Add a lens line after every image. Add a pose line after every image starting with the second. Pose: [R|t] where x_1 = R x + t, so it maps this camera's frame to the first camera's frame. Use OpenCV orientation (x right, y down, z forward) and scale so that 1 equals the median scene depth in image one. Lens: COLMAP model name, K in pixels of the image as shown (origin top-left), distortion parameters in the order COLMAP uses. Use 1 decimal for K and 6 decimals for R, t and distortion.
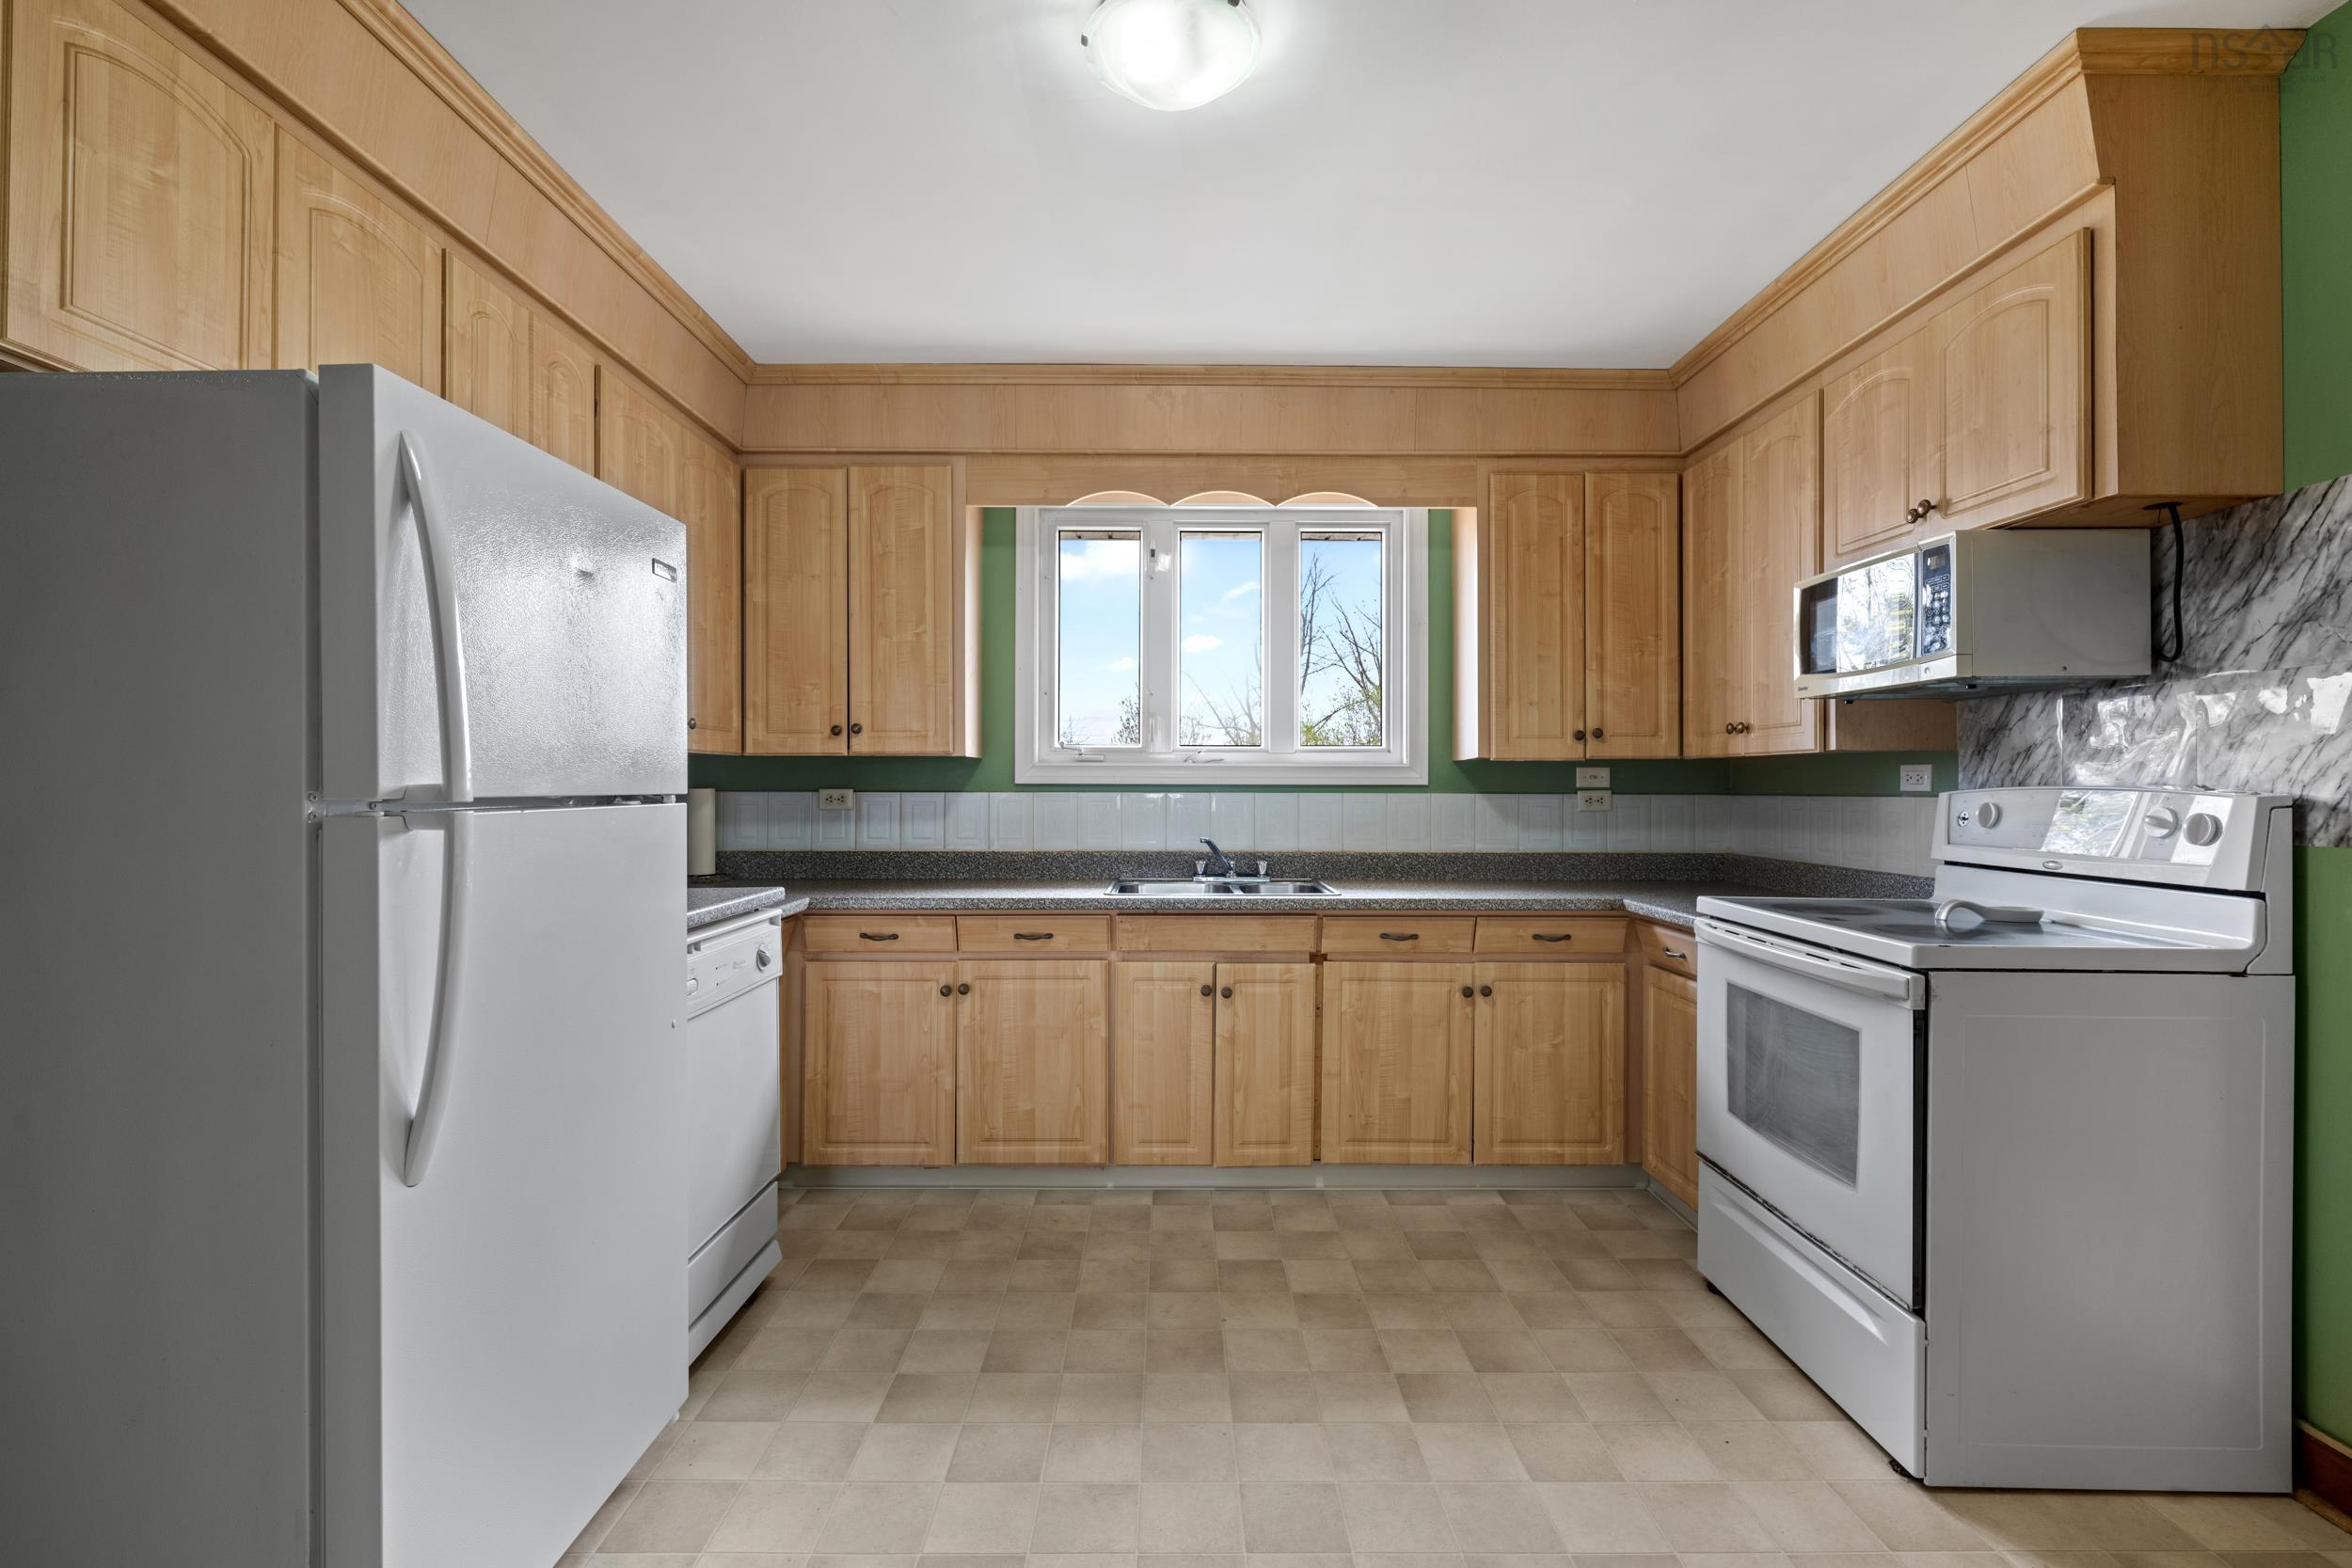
lens RADIAL K [[1053.7, 0, 1187.6], [0, 1053.7, 770.6], [0, 0, 1]] dist [-0.006456, 0.001605]
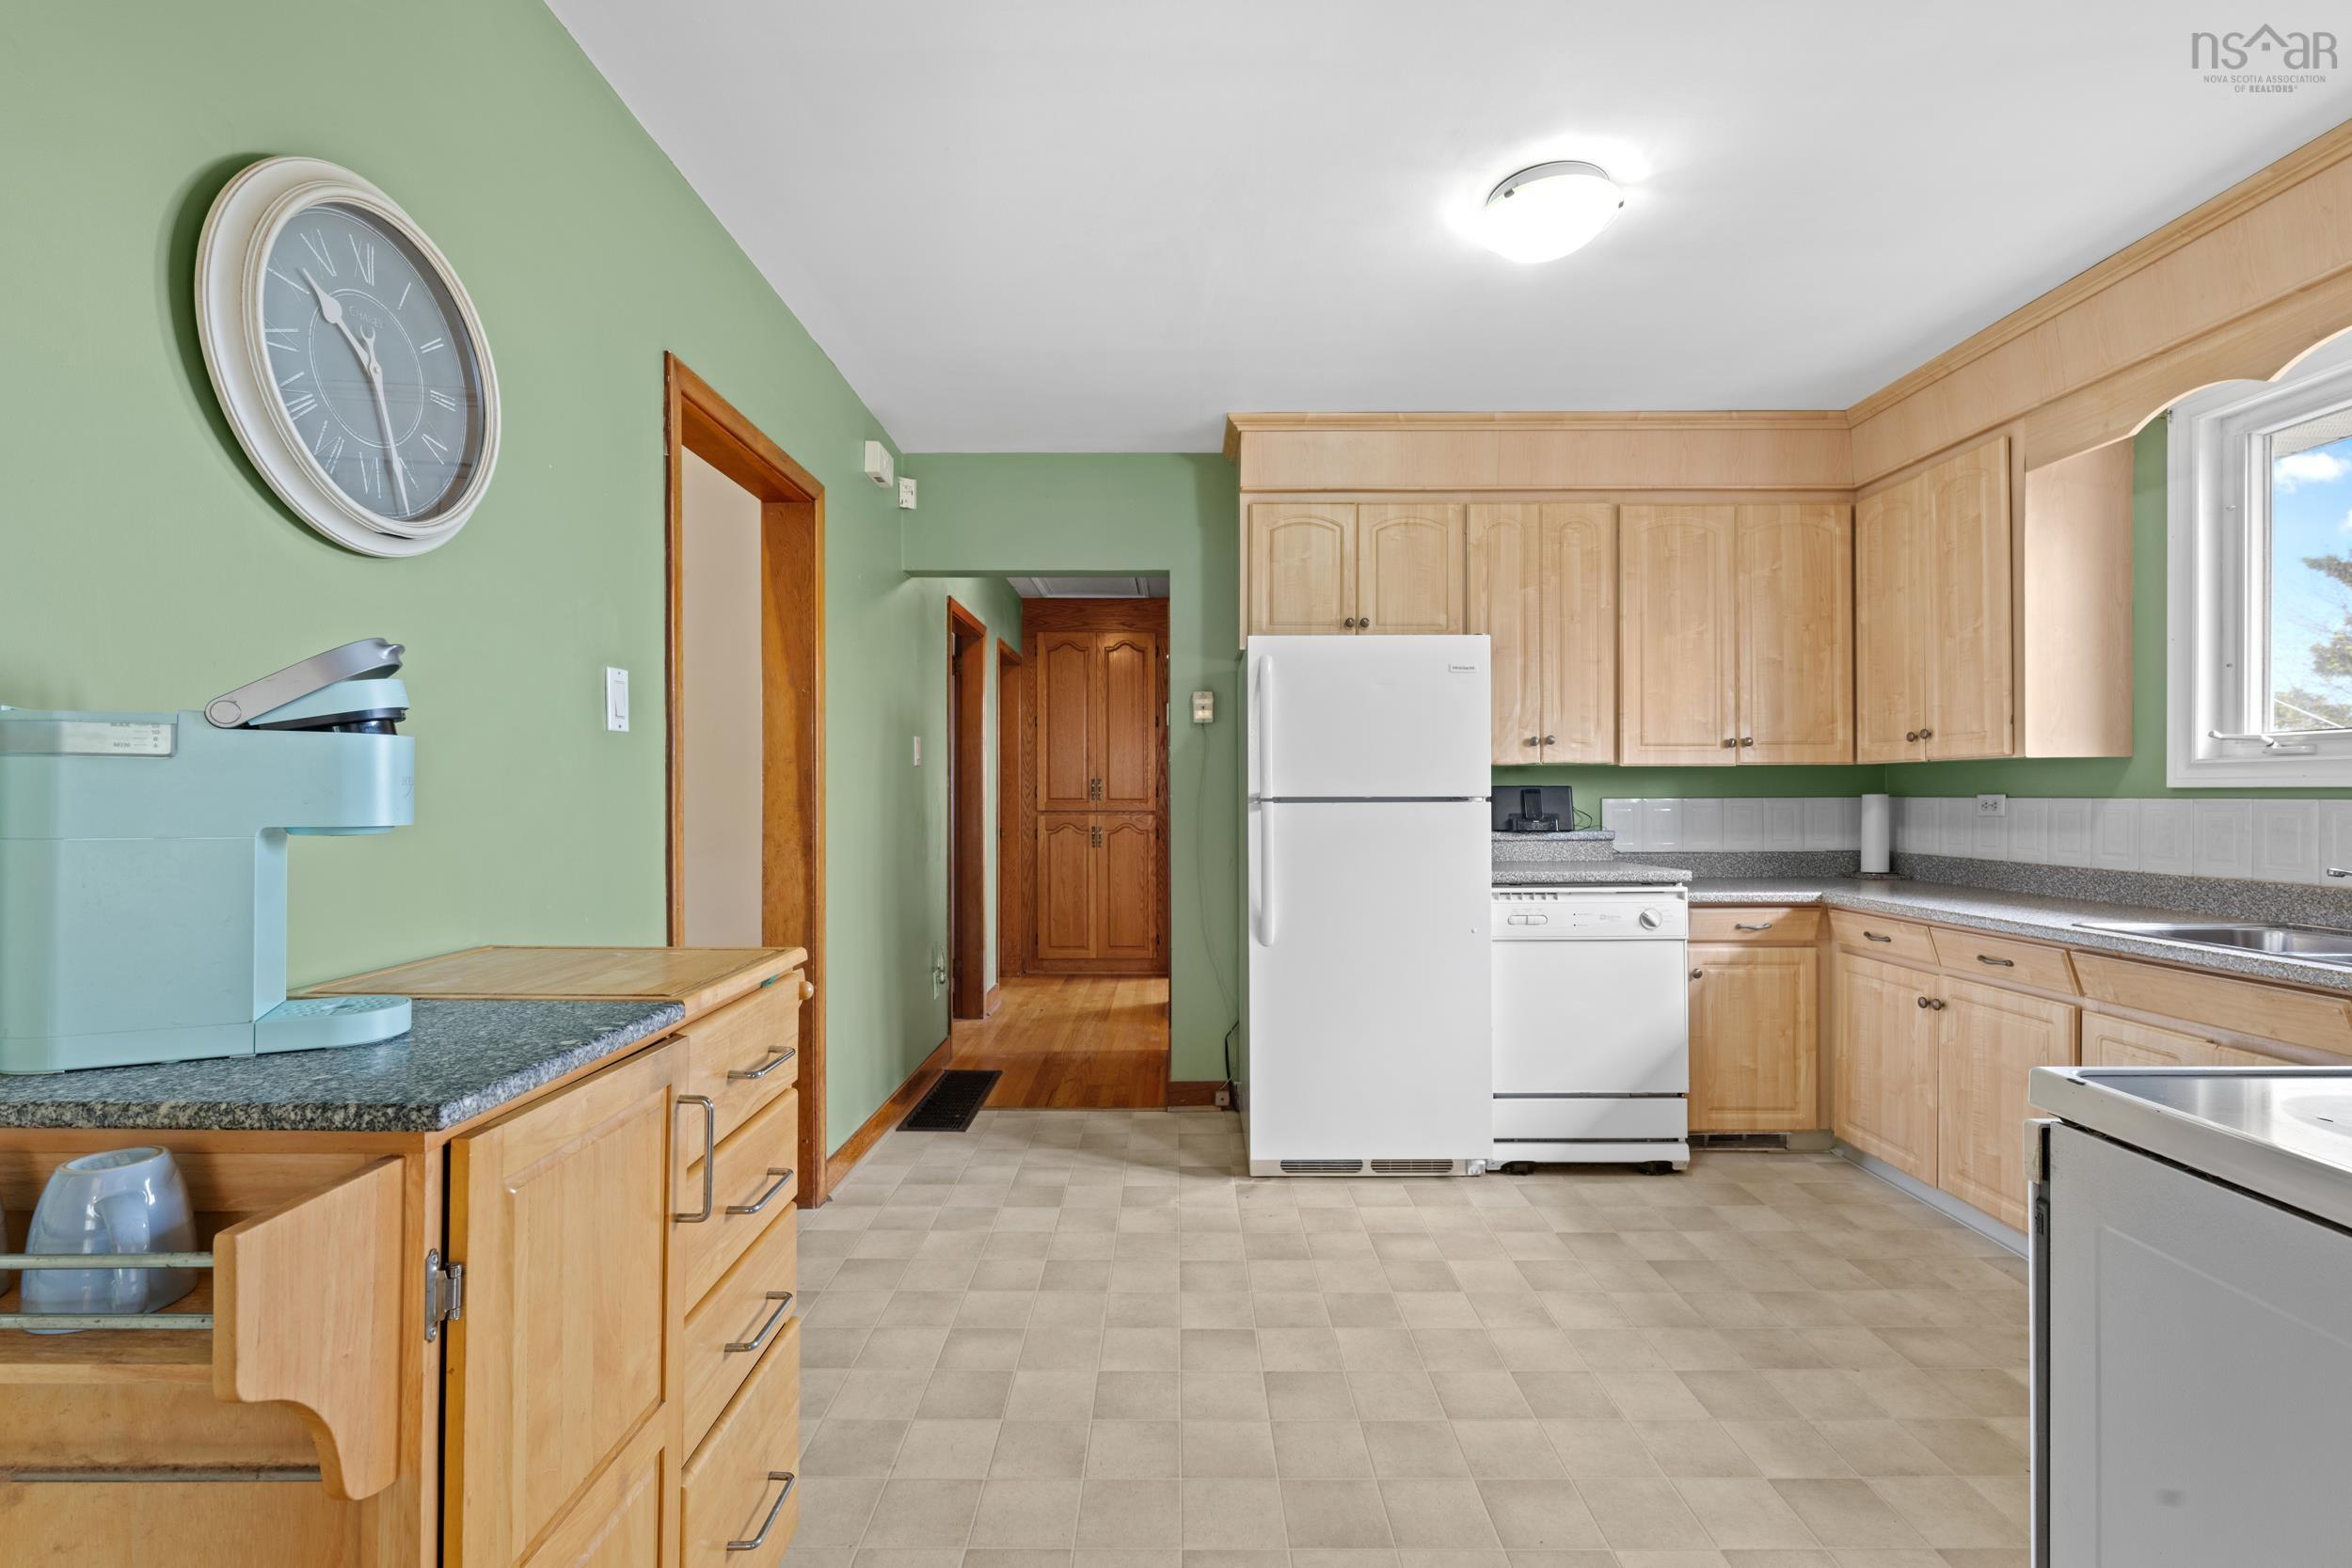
lens RADIAL K [[1053.7, 0, 1167.4], [0, 1053.7, 797.2], [0, 0, 1]] dist [-0.006456, 0.001605]
pose [[-0.011434, 0.001283, -0.999934, 0.708696], [0.015664, 0.999877, 0.001104, 0.007008], [0.999812, -0.015651, -0.011453, 0.267123]]
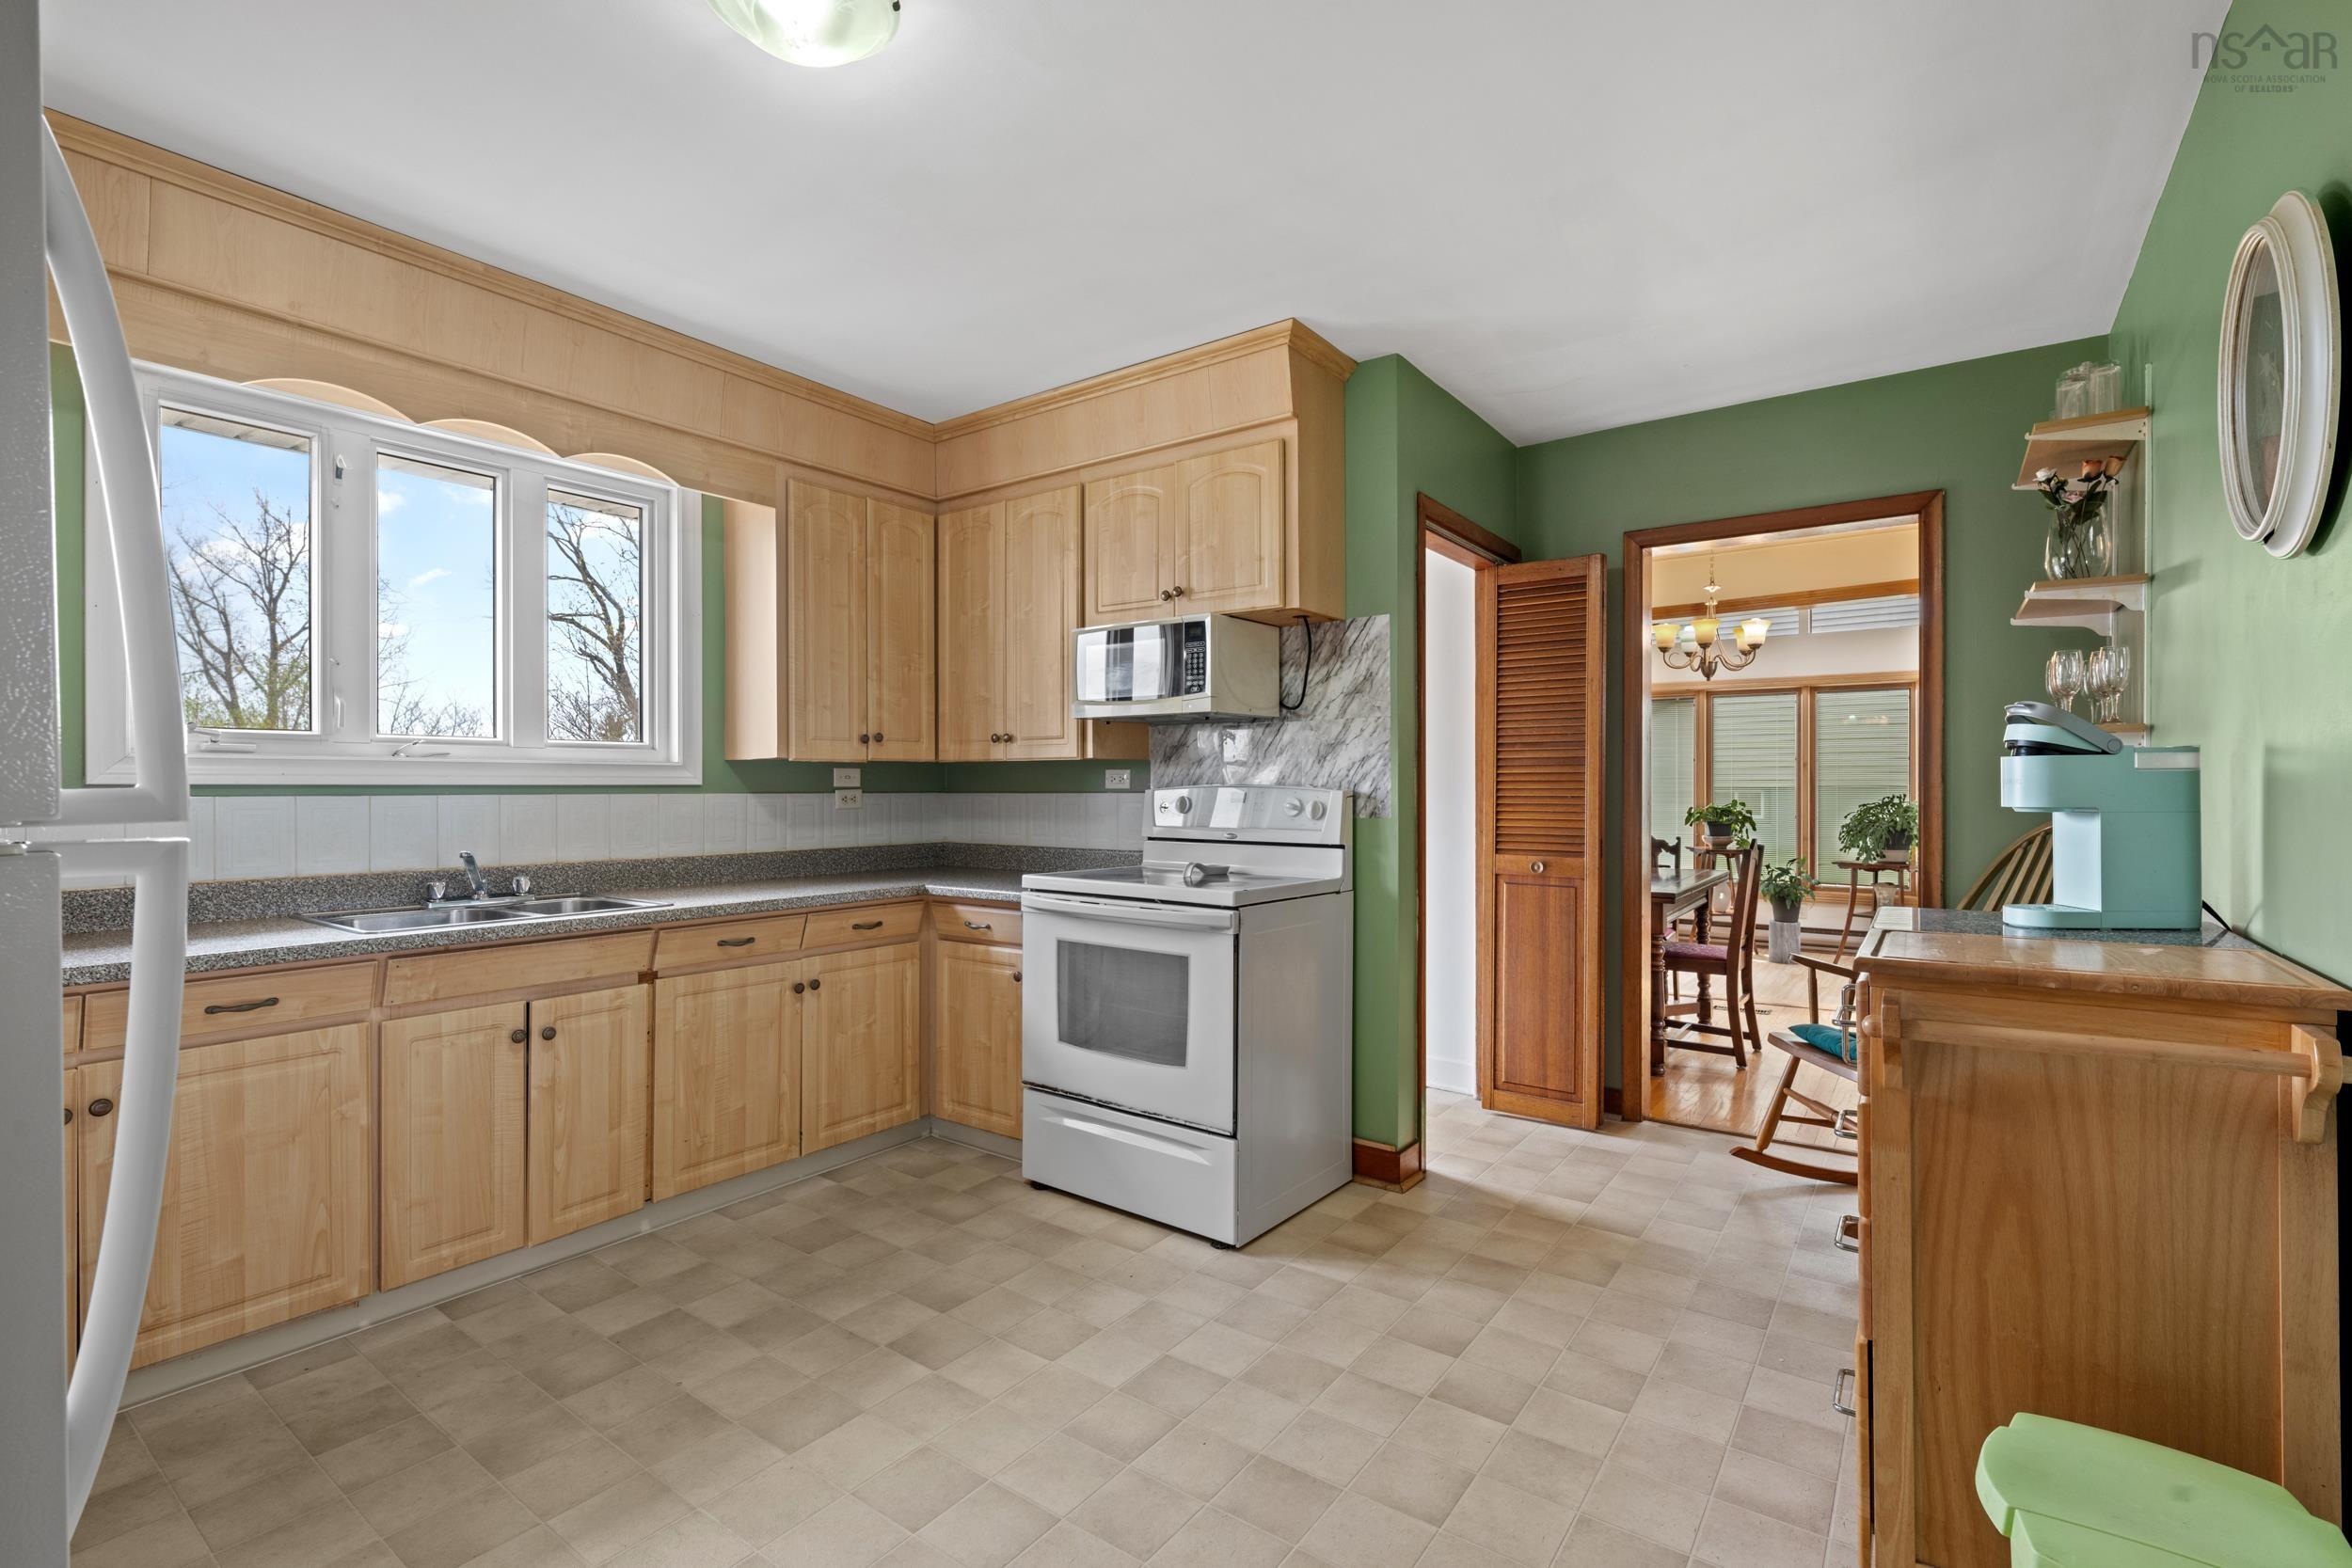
lens RADIAL K [[1053.7, 0, 1177.1], [0, 1053.7, 775.7], [0, 0, 1]] dist [-0.006456, 0.001605]
pose [[0.594737, 0.004766, 0.803906, -0.337998], [-0.009661, 0.999953, 0.001219, -0.000033], [-0.803862, -0.008491, 0.594755, 0.102715]]
